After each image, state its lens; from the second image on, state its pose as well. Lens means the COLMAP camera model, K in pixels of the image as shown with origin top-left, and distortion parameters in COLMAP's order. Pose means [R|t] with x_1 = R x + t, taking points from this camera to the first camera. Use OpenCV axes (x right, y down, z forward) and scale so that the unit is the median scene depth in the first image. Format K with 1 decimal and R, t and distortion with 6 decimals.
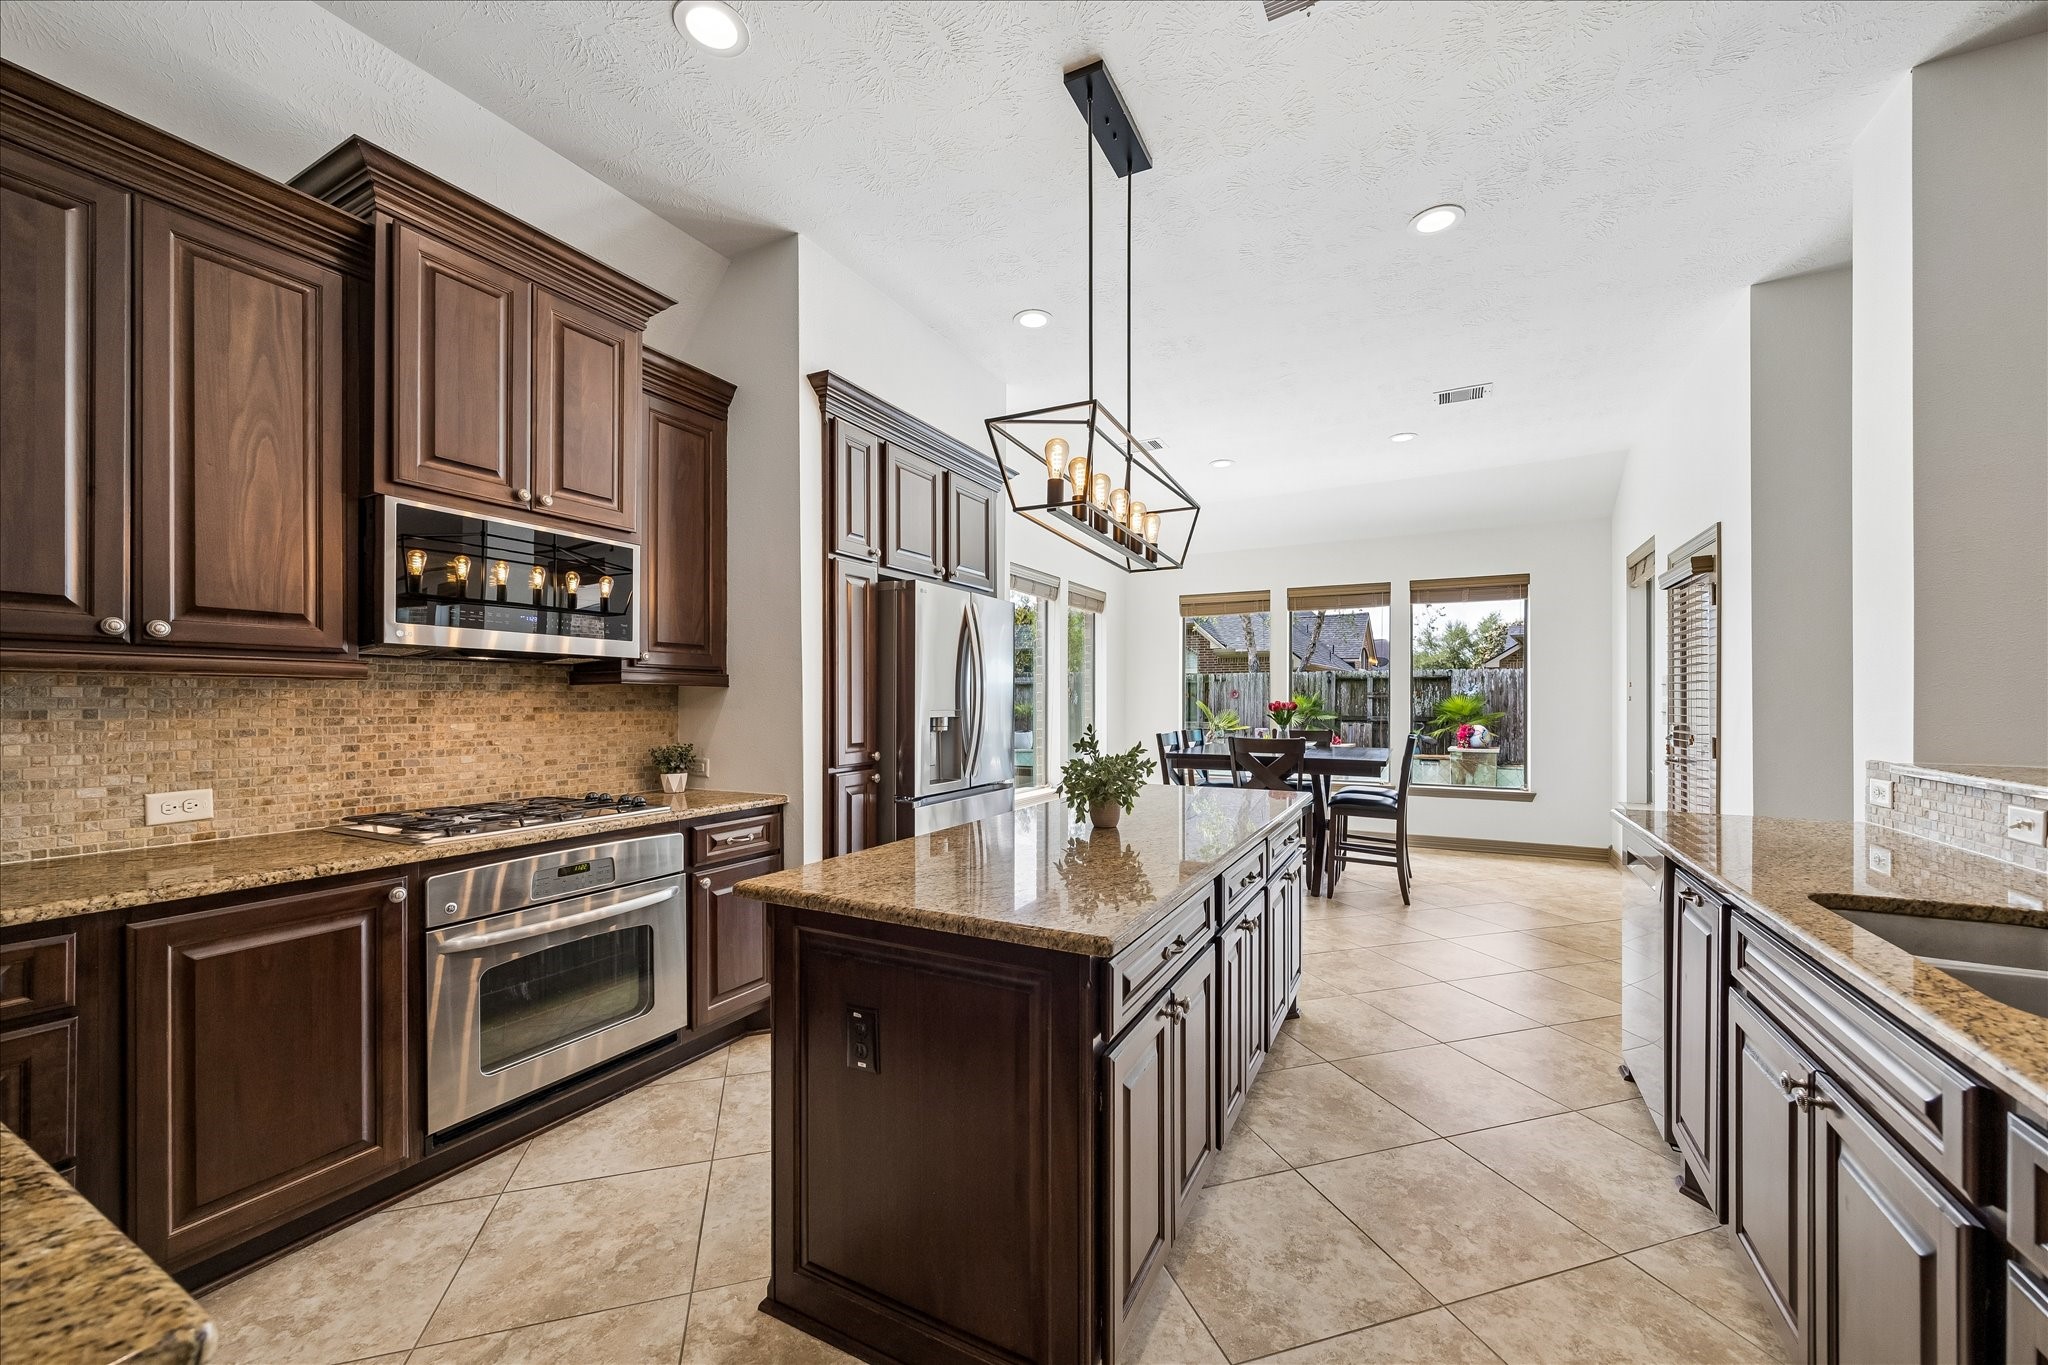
lens RADIAL K [[797.8, 0, 1024.2], [0, 797.8, 698.0], [0, 0, 1]] dist [-0.002180, 0.000108]
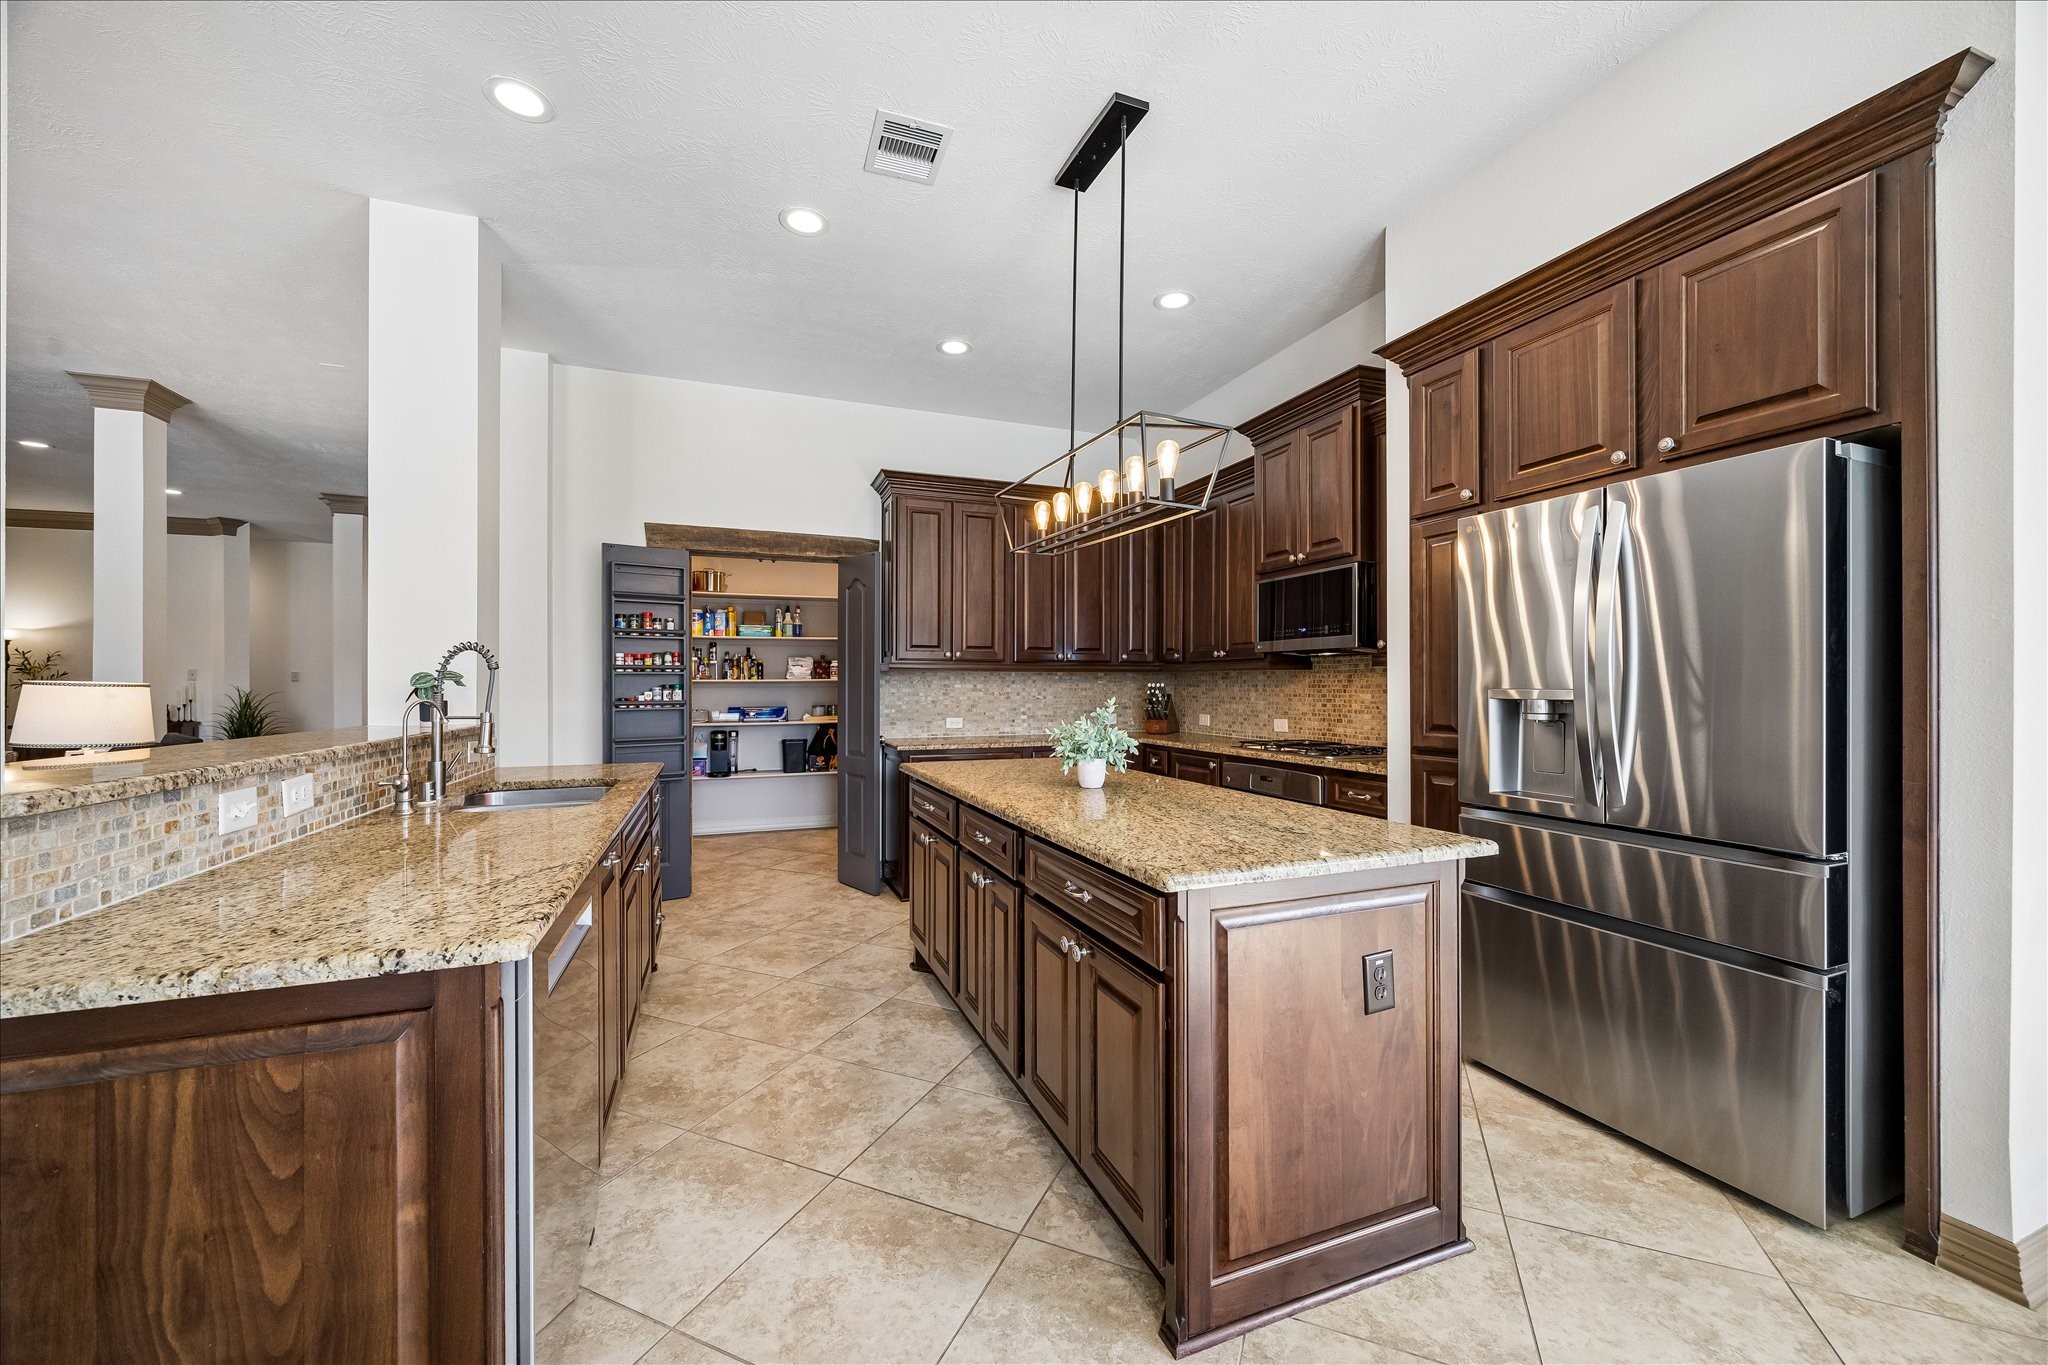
lens RADIAL K [[797.8, 0, 1031.8], [0, 797.8, 682.8], [0, 0, 1]] dist [-0.002180, 0.000108]
pose [[-0.657569, -0.001714, -0.753392, 1.087621], [0.003609, 0.999979, -0.005426, 0.018361], [0.753385, -0.006287, -0.657549, 1.812312]]
